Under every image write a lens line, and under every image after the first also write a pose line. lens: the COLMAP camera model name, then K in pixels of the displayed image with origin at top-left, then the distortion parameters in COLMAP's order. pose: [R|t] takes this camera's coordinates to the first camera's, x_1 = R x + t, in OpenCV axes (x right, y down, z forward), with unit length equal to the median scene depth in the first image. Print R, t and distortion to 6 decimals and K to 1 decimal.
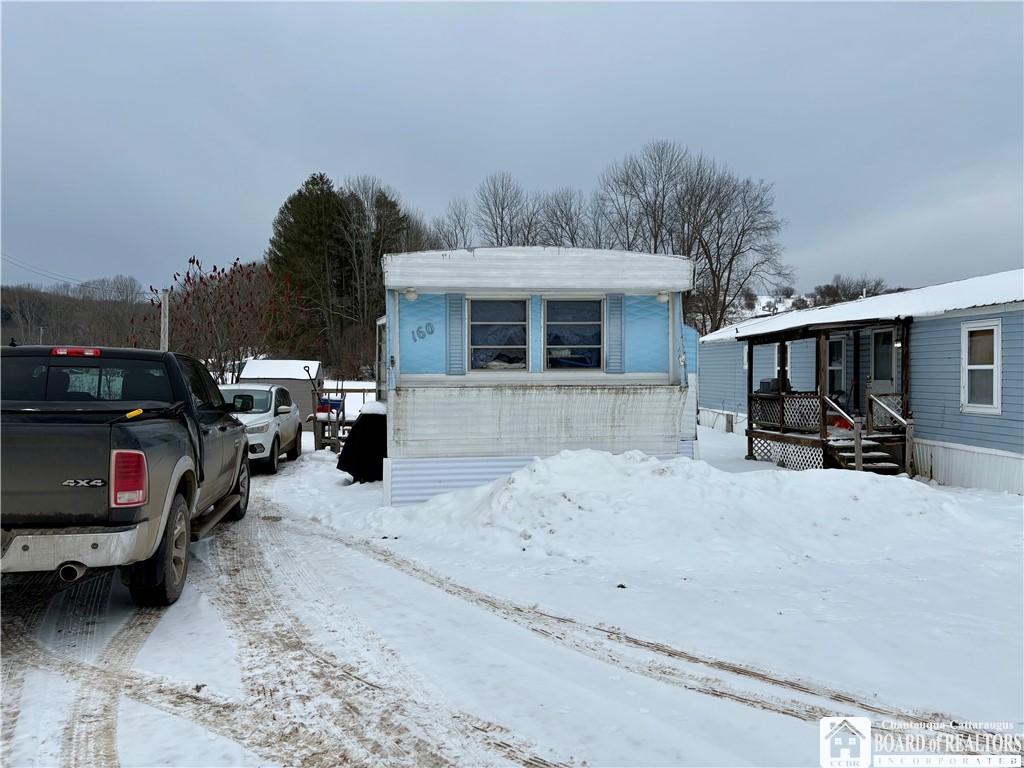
lens RADIAL K [[775.8, 0, 510.9], [0, 775.8, 386.1], [0, 0, 1]] dist [0.050589, -0.047425]
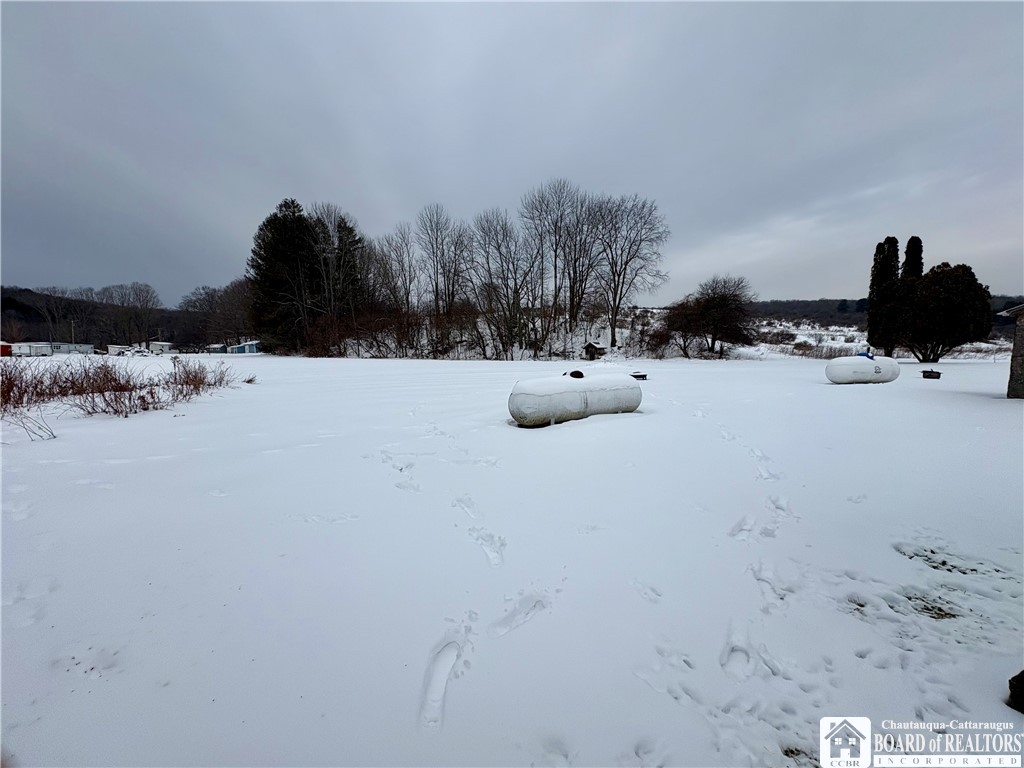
lens RADIAL K [[404.4, 0, 512.9], [0, 404.4, 383.7], [0, 0, 1]] dist [-0.002359, 0.000665]
pose [[0.972186, -0.025732, 0.232791, -0.634390], [0.012248, 0.998172, 0.059186, 0.005174], [-0.233888, -0.054689, 0.970724, 3.072812]]
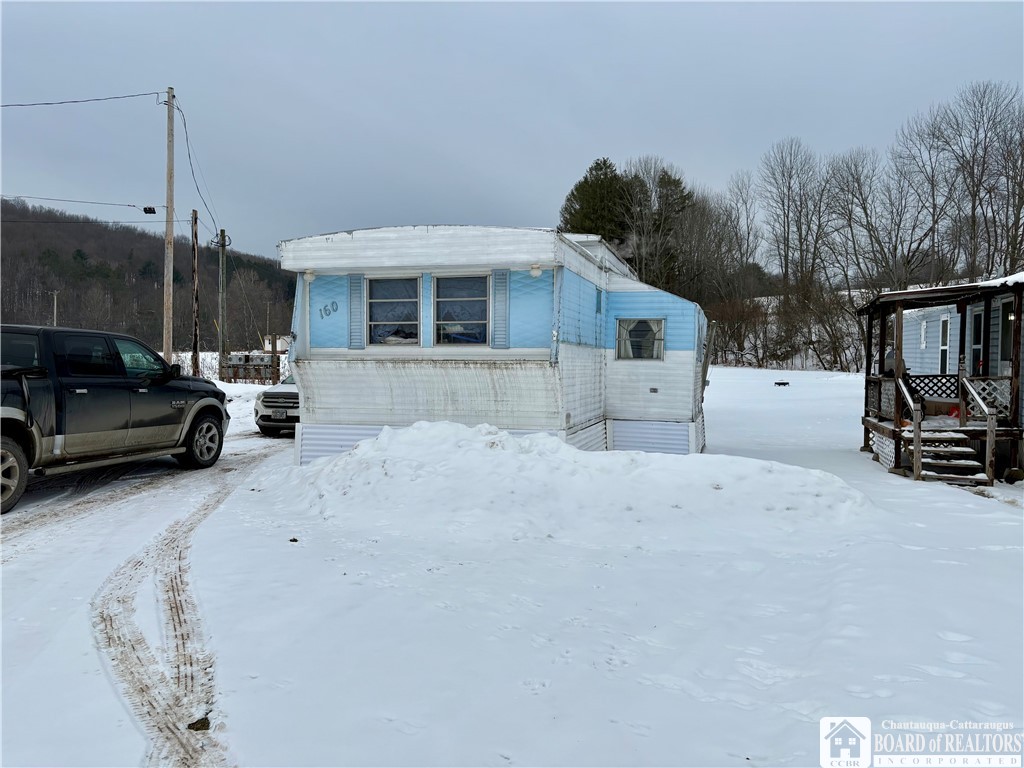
lens RADIAL K [[775.8, 0, 514.1], [0, 775.8, 392.8], [0, 0, 1]] dist [0.050589, -0.047425]
pose [[0.924596, 0.025186, -0.380117, 0.538415], [-0.013230, 0.999333, 0.034033, 0.006447], [0.380720, -0.026438, 0.924312, 0.075290]]
